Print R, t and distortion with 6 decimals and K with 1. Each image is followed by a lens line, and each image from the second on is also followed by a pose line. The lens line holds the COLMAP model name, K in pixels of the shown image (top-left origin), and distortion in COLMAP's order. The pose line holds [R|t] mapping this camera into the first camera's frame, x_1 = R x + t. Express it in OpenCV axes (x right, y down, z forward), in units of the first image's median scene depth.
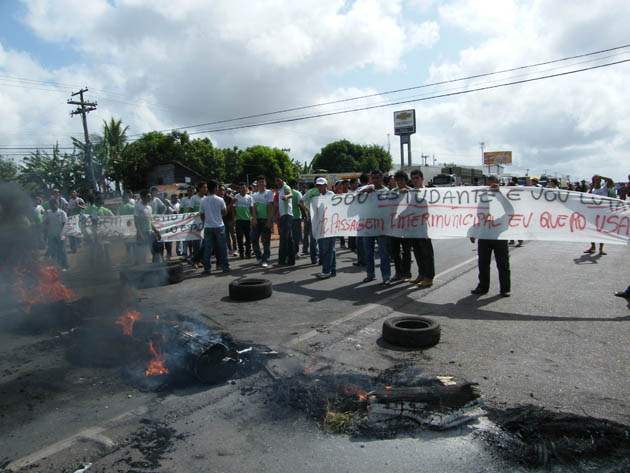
lens RADIAL K [[528.0, 0, 312.6], [0, 528.0, 242.1], [0, 0, 1]] dist [-0.119640, 0.096415]
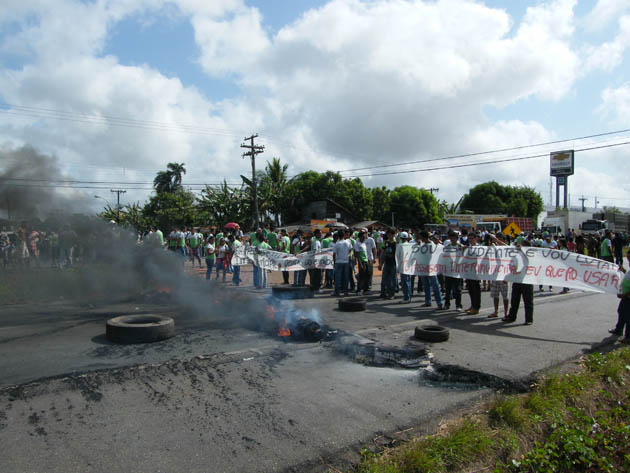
lens RADIAL K [[528.0, 0, 310.4], [0, 528.0, 230.5], [0, 0, 1]] dist [-0.119640, 0.096415]
pose [[0.956076, 0.047537, -0.289239, 0.029184], [-0.072144, 0.994569, -0.075013, -0.000116], [0.284102, 0.092585, 0.954313, -0.074776]]
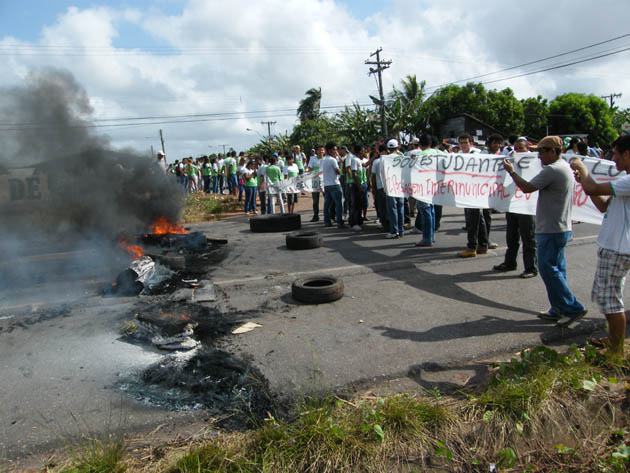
lens RADIAL K [[528.0, 0, 294.9], [0, 528.0, 236.3], [0, 0, 1]] dist [-0.119640, 0.096415]
pose [[0.796766, 0.091684, -0.597292, 0.083276], [-0.042532, 0.994480, 0.095916, -0.004861], [0.602789, -0.051019, 0.796267, 0.008421]]
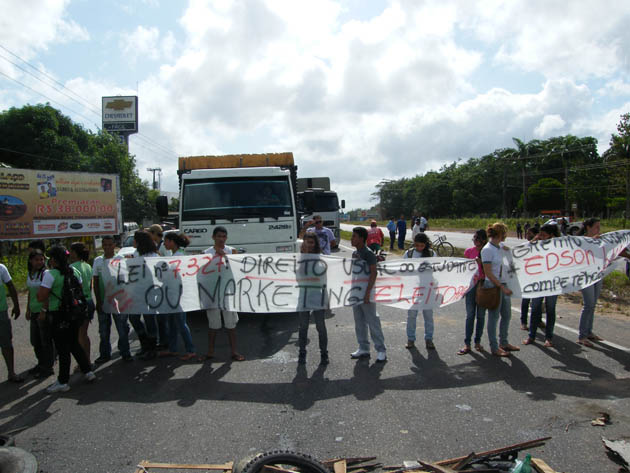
lens RADIAL K [[528.0, 0, 317.9], [0, 528.0, 238.6], [0, 0, 1]] dist [-0.119640, 0.096415]
pose [[0.800427, 0.005883, 0.599401, -0.024669], [0.032469, 0.998058, -0.053154, -0.080895], [-0.598550, 0.062008, 0.798682, 0.821814]]
